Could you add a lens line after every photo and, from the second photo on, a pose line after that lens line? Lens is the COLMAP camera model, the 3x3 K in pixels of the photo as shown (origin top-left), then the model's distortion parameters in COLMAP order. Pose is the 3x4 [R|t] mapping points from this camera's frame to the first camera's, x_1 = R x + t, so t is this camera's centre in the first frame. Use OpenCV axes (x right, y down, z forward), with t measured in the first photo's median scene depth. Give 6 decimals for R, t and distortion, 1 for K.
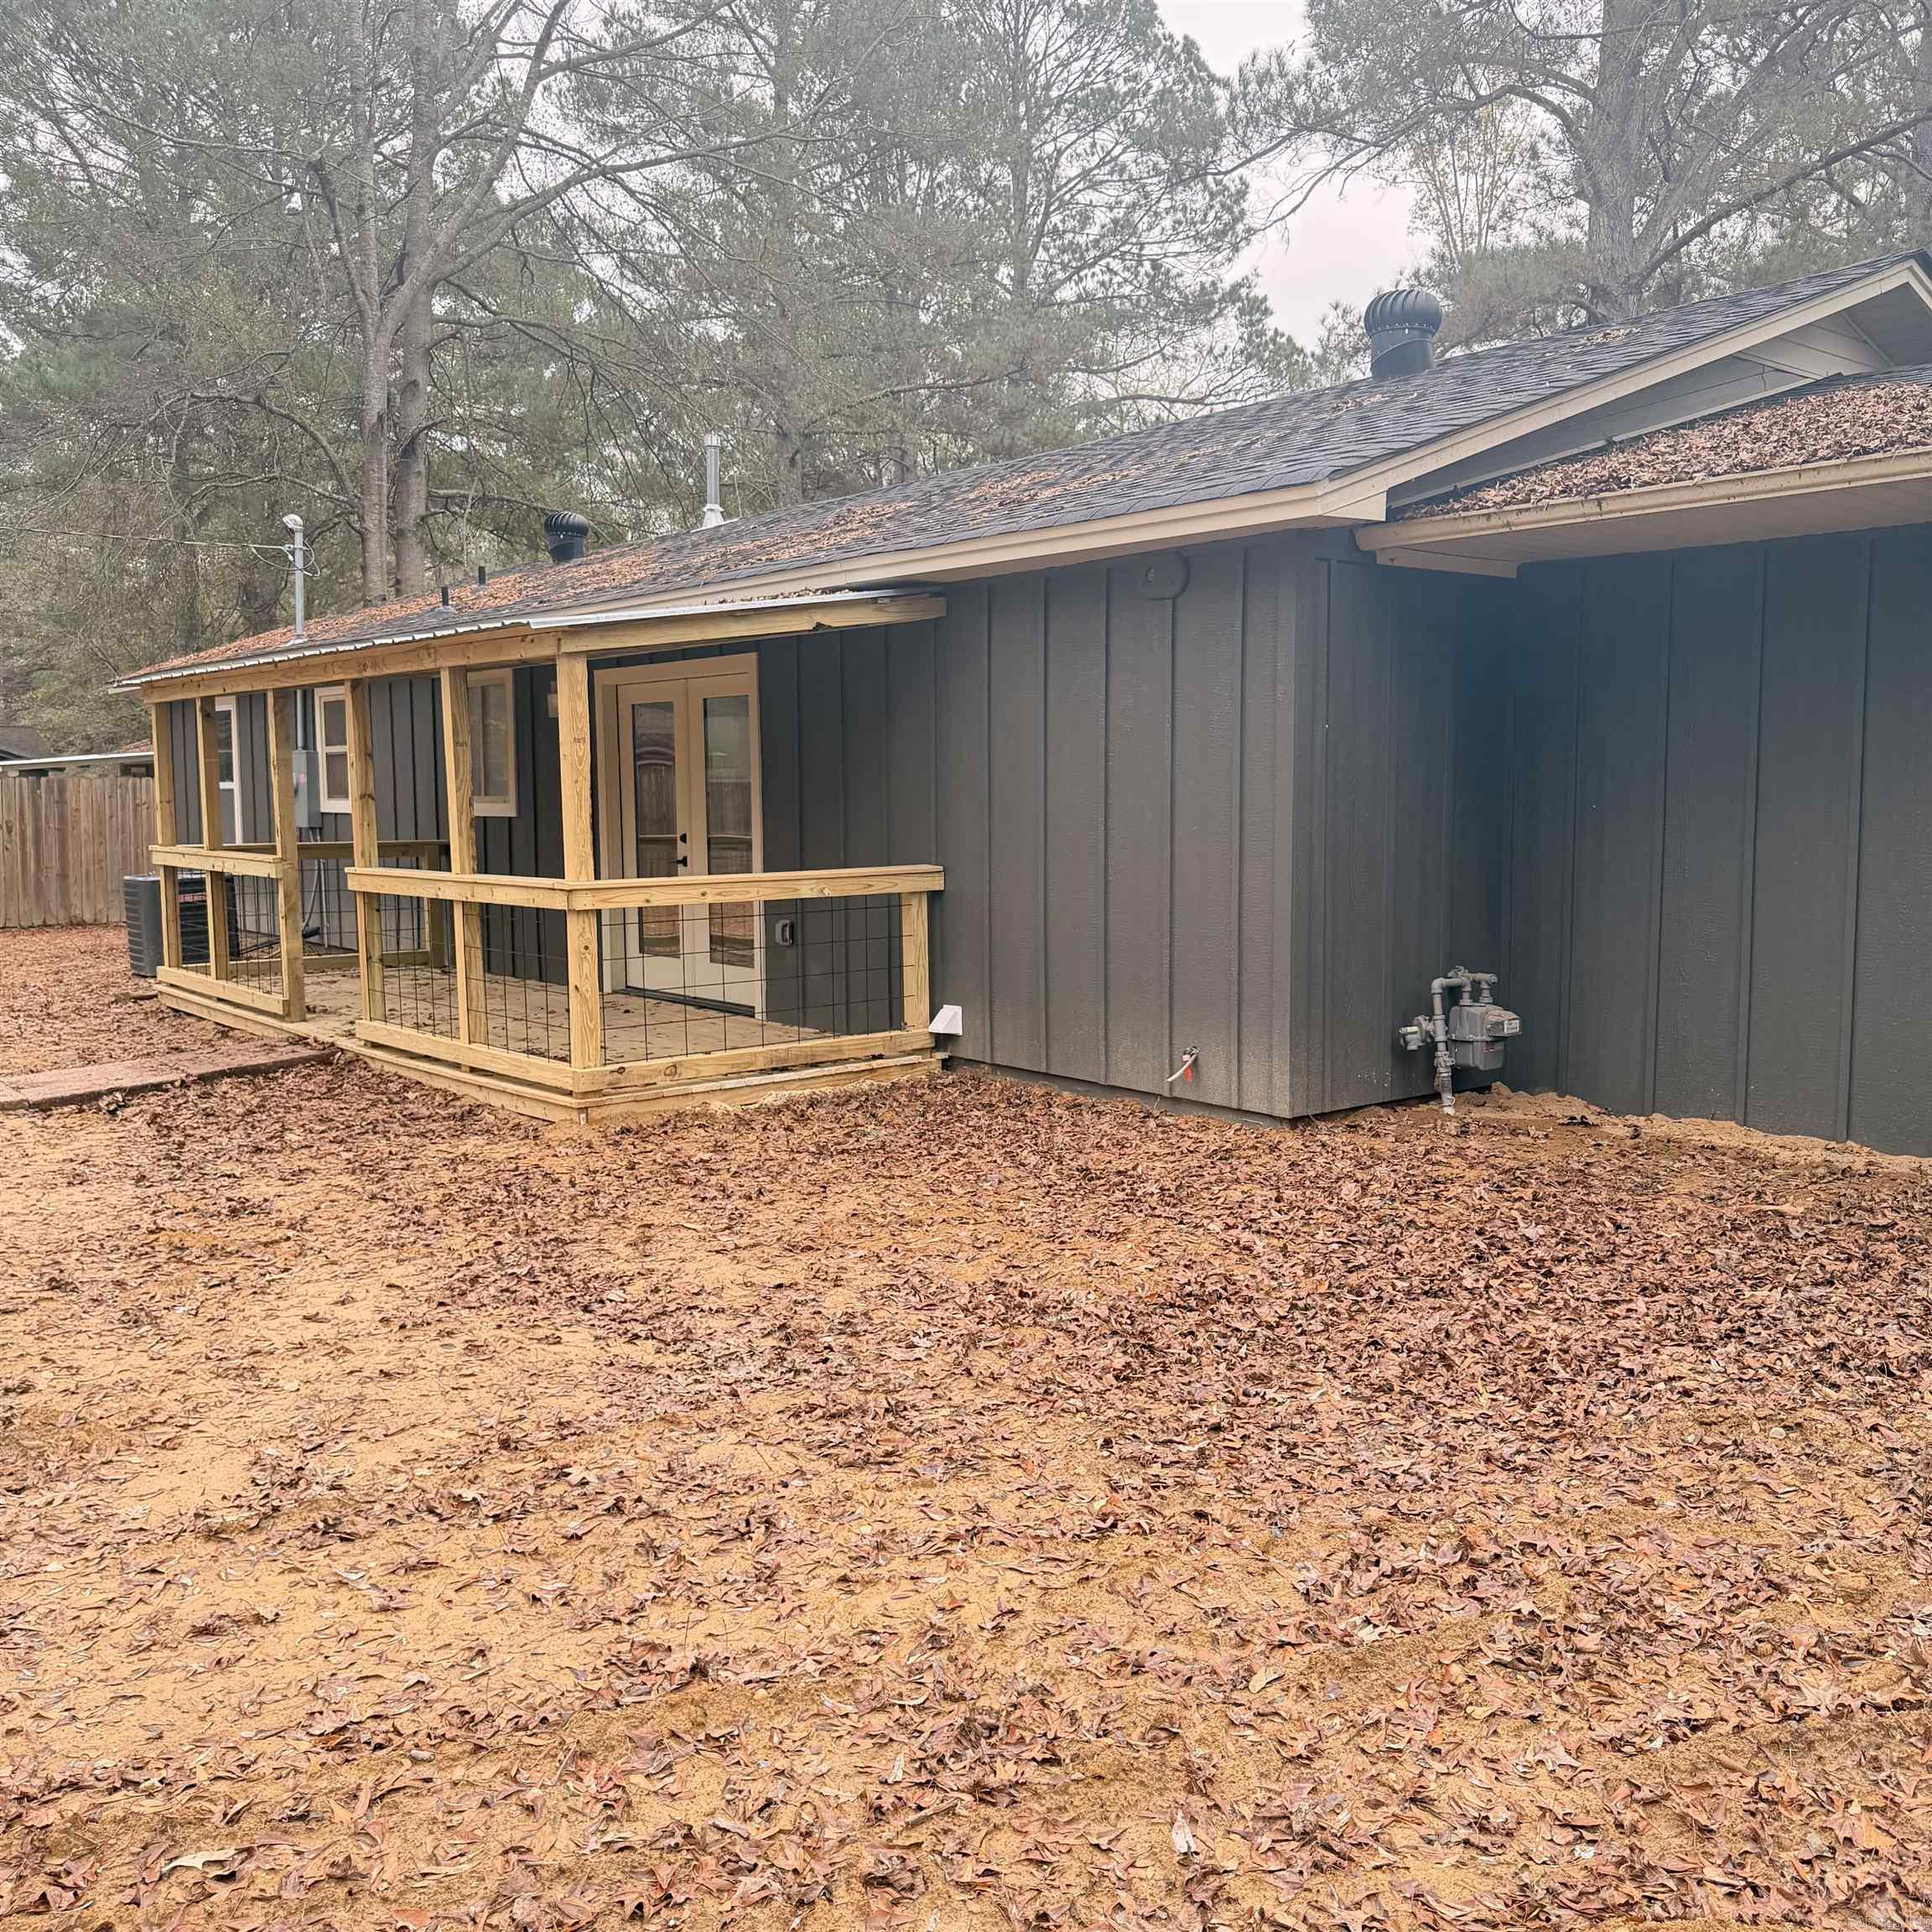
lens RADIAL K [[1833.5, 0, 966.0], [0, 1833.5, 966.0], [0, 0, 1]] dist [0.197456, -0.453231]
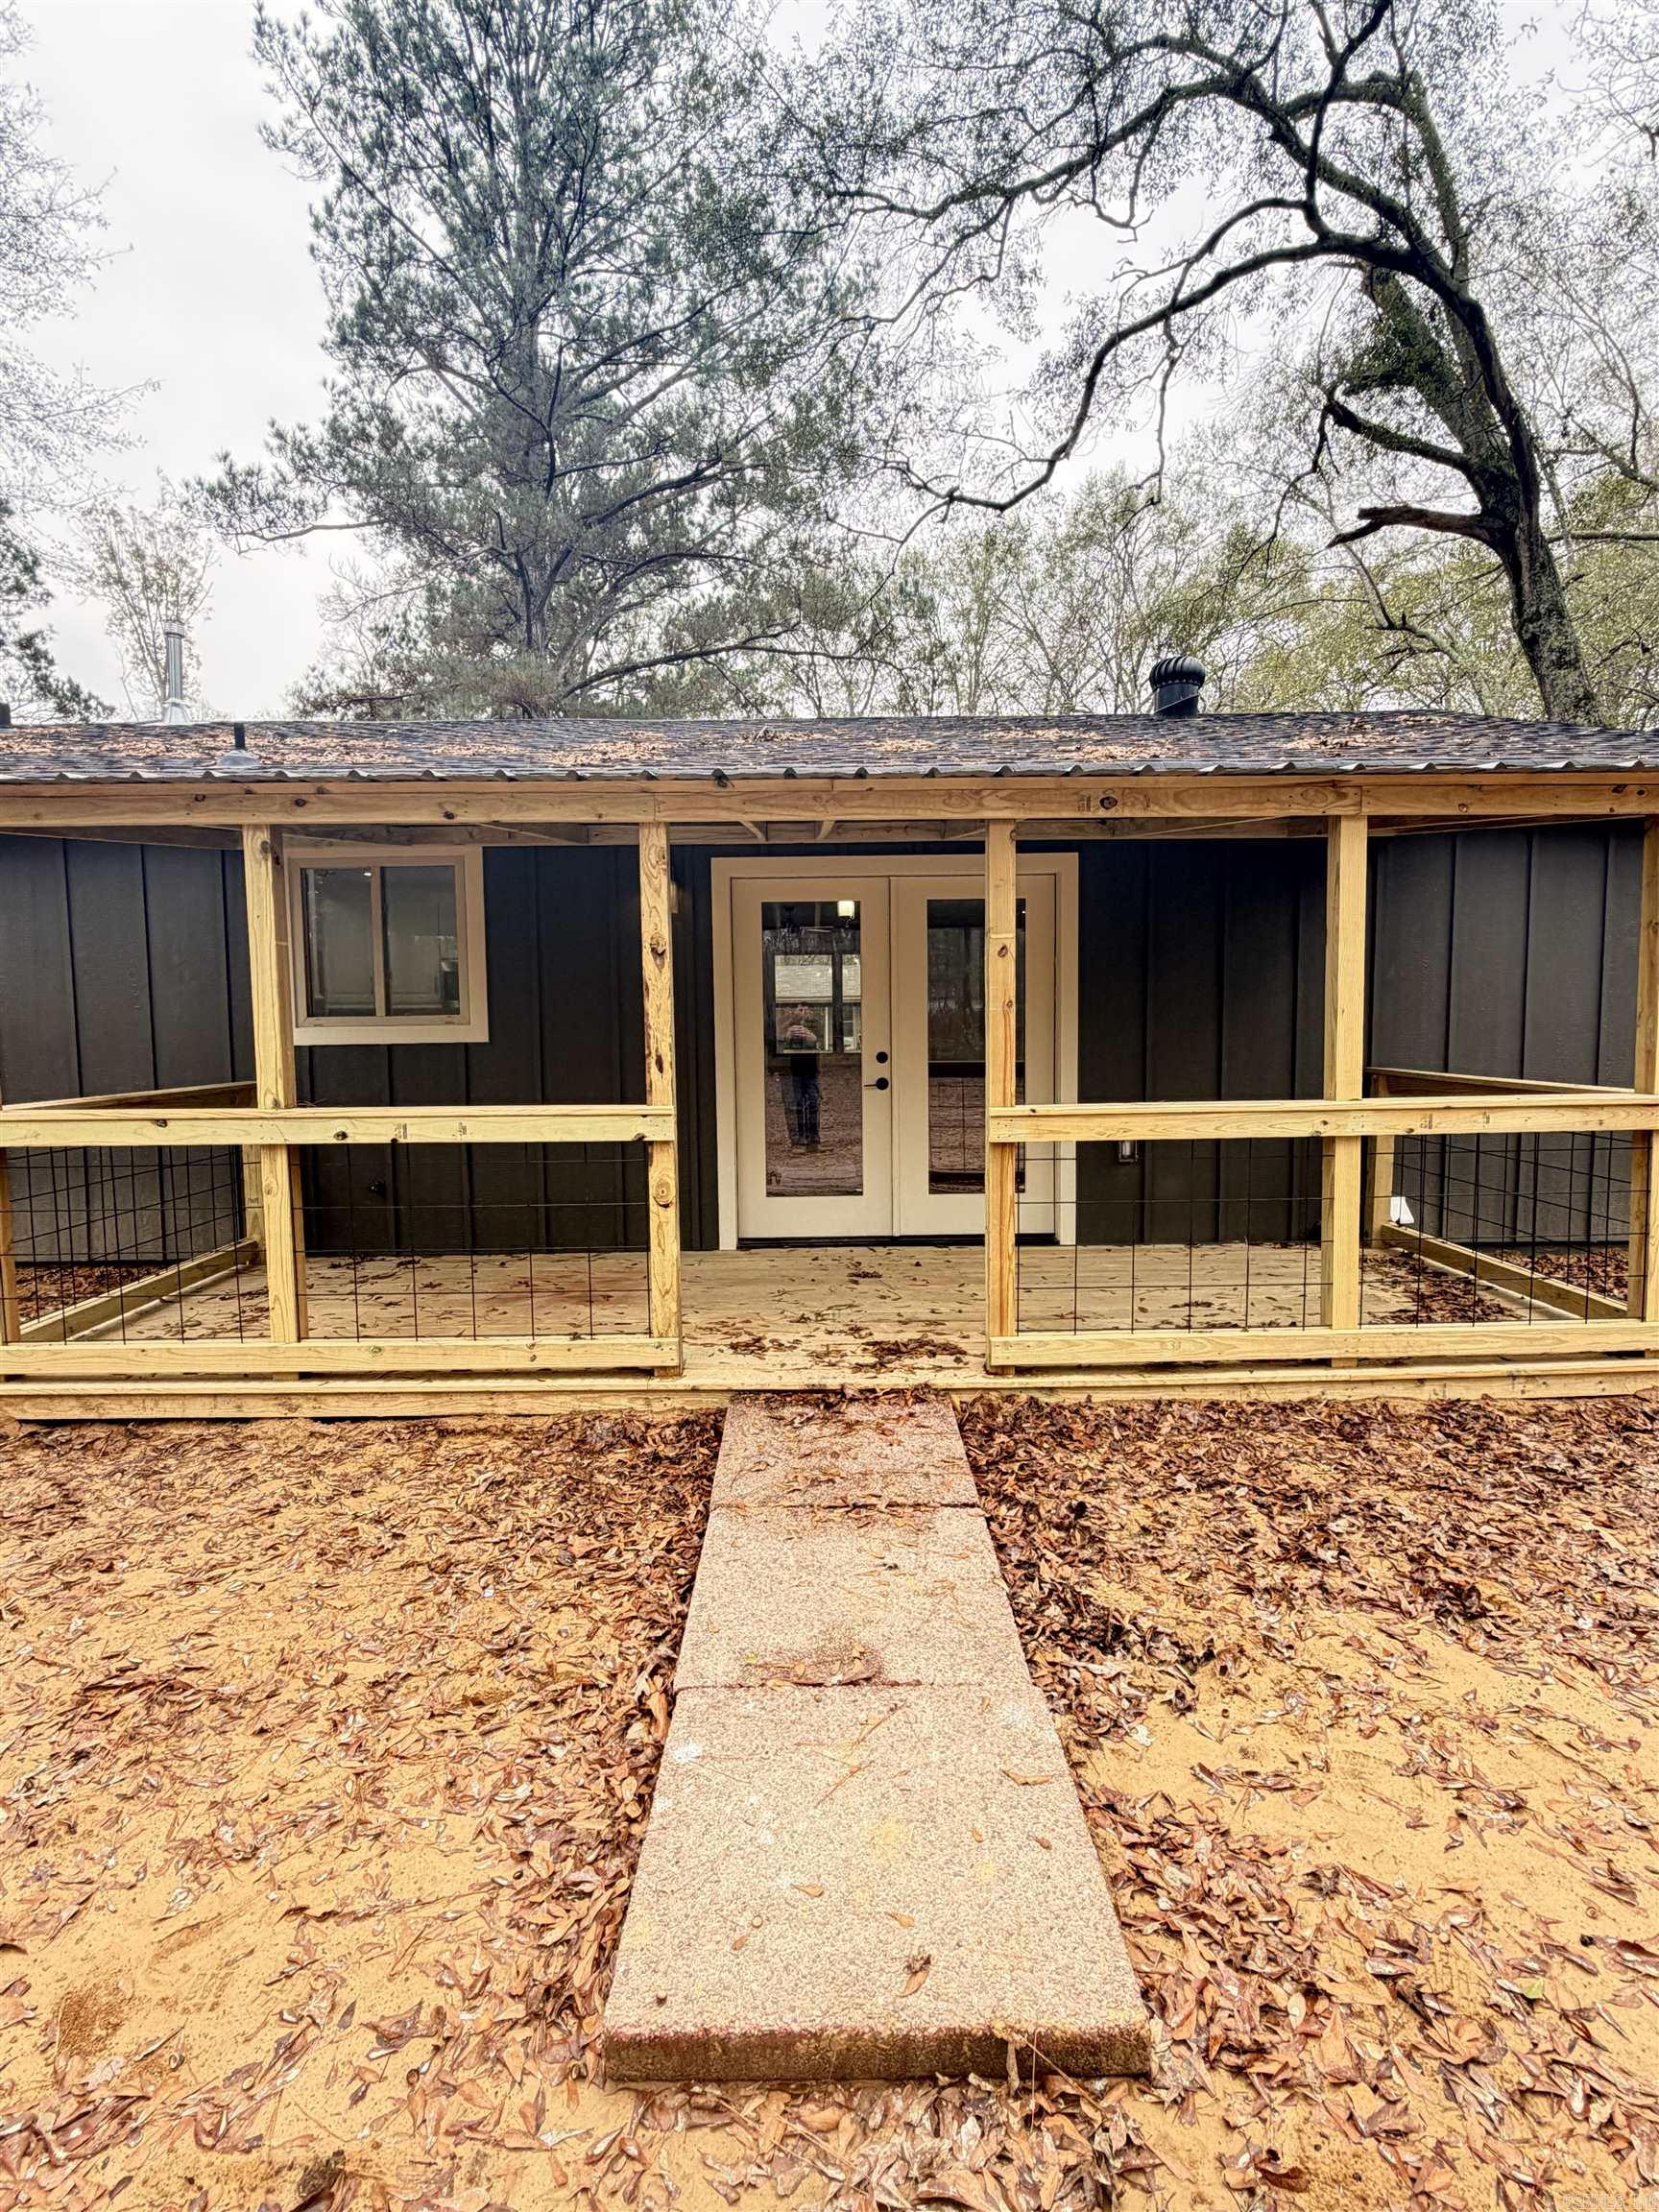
lens RADIAL K [[1079.2, 0, 829.5], [0, 1079.2, 1106.0], [0, 0, 1]] dist [0.015197, -0.000042]
pose [[0.619012, -0.062474, 0.782893, -0.598986], [0.085478, 0.996269, 0.011916, -0.057189], [-0.780716, 0.059544, 0.622043, 0.732922]]
